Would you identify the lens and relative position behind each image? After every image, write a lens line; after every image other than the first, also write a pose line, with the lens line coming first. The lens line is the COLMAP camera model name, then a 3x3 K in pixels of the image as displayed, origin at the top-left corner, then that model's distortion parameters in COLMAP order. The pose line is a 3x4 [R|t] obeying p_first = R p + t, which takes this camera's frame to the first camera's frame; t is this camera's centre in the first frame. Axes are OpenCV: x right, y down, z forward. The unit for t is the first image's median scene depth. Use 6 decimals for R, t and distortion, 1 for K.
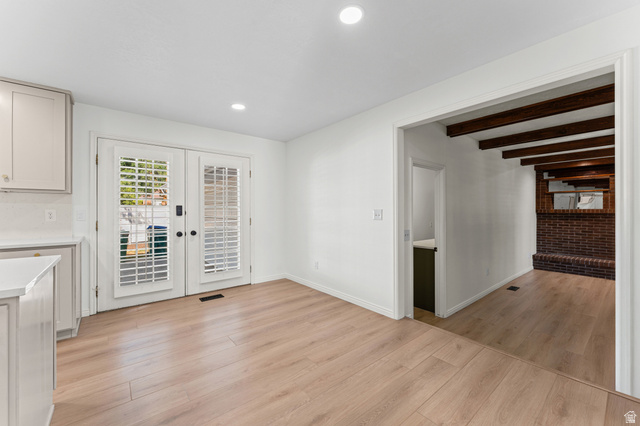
lens RADIAL K [[253.8, 0, 318.4], [0, 253.8, 211.3], [0, 0, 1]] dist [-0.001719, -0.000466]
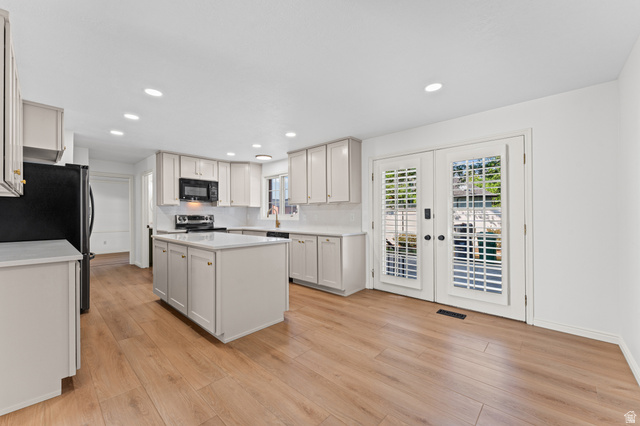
lens RADIAL K [[253.8, 0, 318.8], [0, 253.8, 214.3], [0, 0, 1]] dist [-0.001719, -0.000466]
pose [[0.151629, -0.006318, -0.988417, 0.381938], [-0.001964, 0.999976, -0.006693, 0.007219], [0.988435, 0.002956, 0.151613, 0.440471]]
